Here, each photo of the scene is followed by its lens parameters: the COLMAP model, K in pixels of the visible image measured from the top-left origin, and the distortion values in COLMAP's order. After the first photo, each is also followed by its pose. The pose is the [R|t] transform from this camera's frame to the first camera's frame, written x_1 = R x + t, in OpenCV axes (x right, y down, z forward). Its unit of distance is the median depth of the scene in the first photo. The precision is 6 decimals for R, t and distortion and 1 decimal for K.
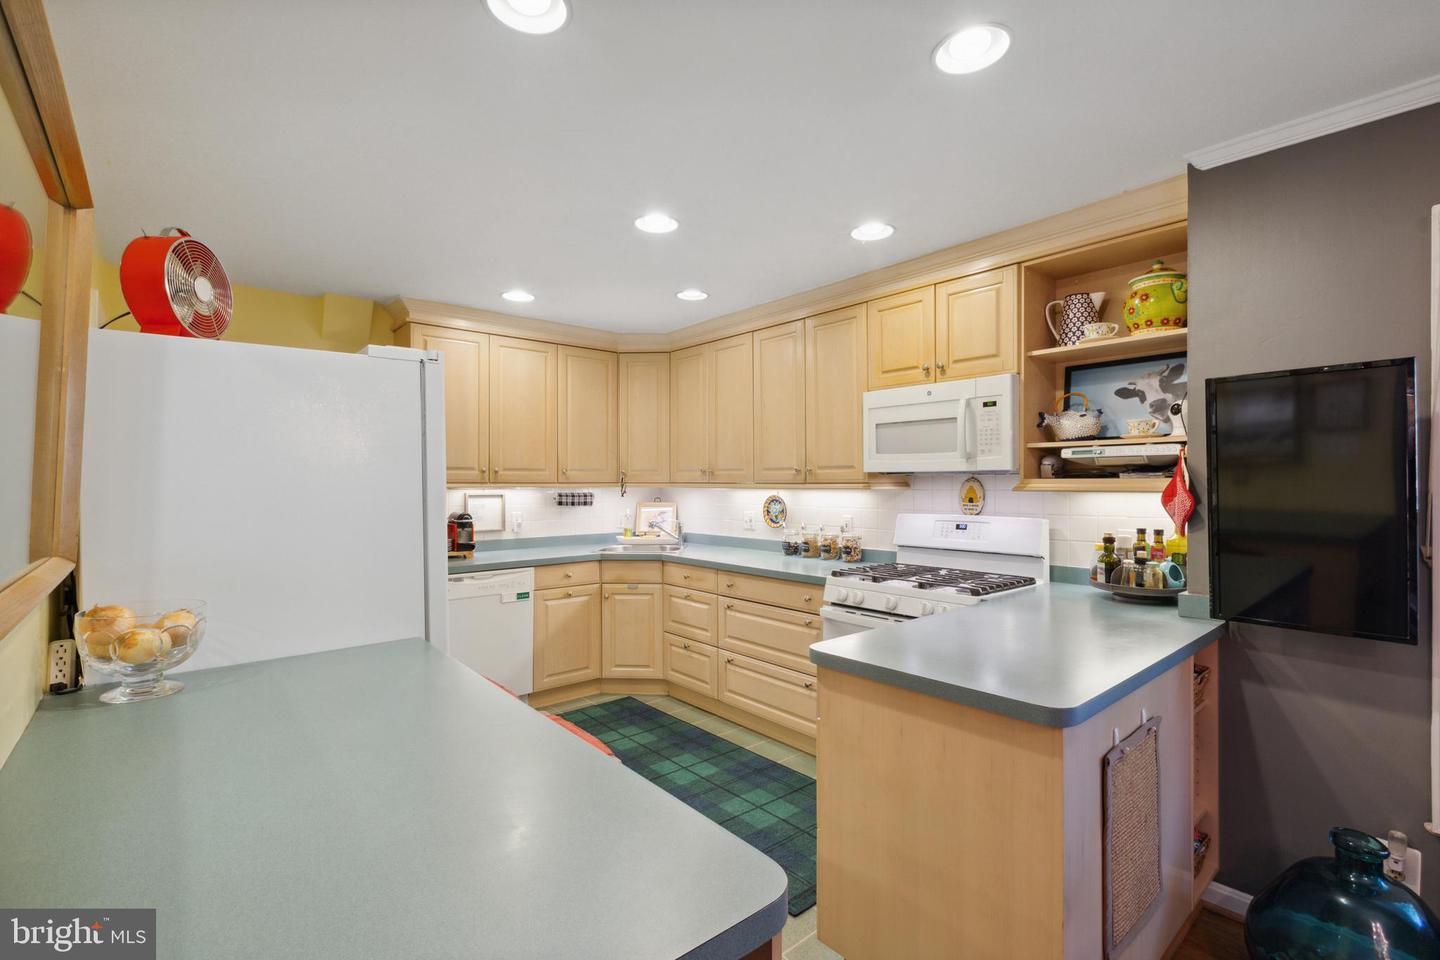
lens RADIAL K [[649.2, 0, 716.8], [0, 649.2, 481.2], [0, 0, 1]] dist [0.000824, 0.000615]
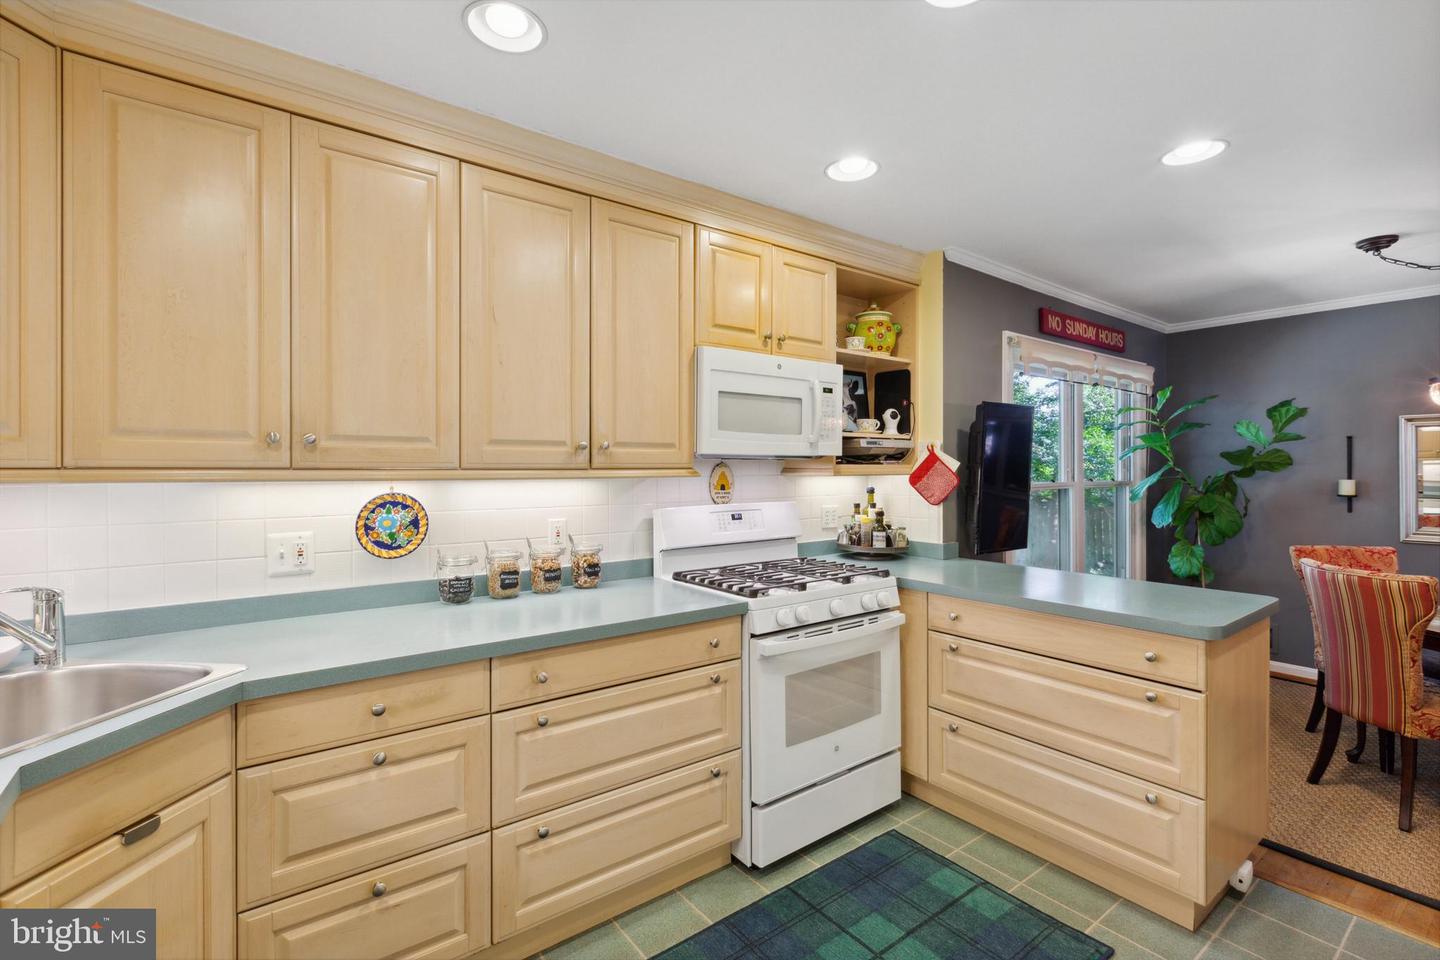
lens RADIAL K [[649.2, 0, 715.5], [0, 649.2, 468.8], [0, 0, 1]] dist [0.000824, 0.000615]
pose [[0.060827, 0.002286, 0.998146, -0.421362], [-0.000201, 0.999997, -0.002278, 0.004405], [-0.998148, -0.000062, 0.060827, 0.777216]]
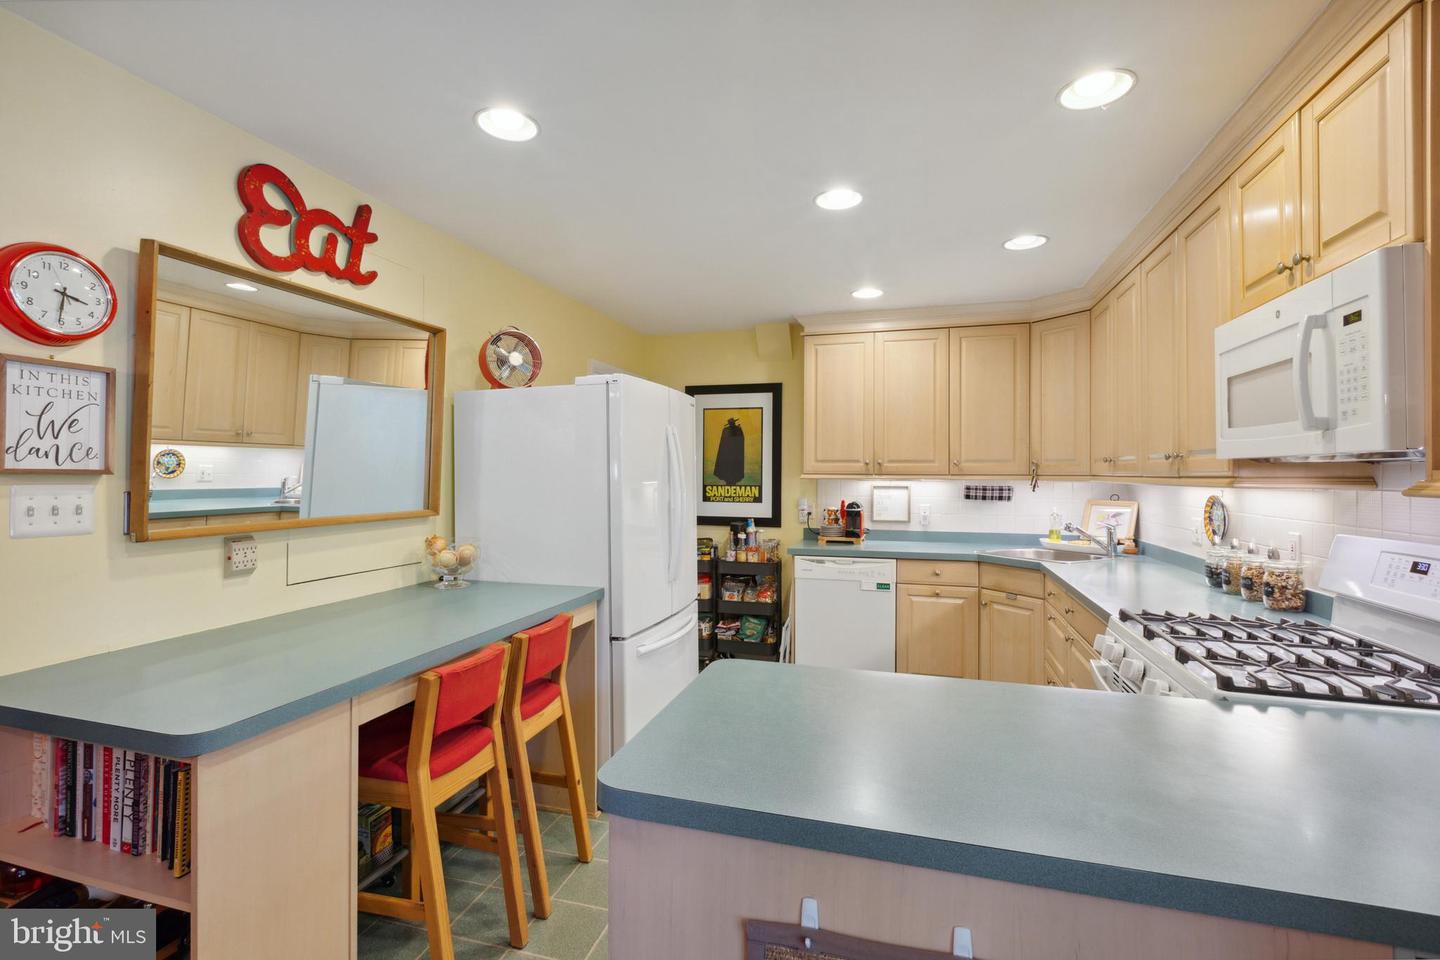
lens RADIAL K [[649.2, 0, 727.2], [0, 649.2, 469.0], [0, 0, 1]] dist [0.000824, 0.000615]
pose [[0.549715, -0.002866, -0.835347, 0.398281], [-0.002407, 0.999985, -0.005016, -0.000458], [0.835349, 0.004768, 0.549700, 0.233126]]
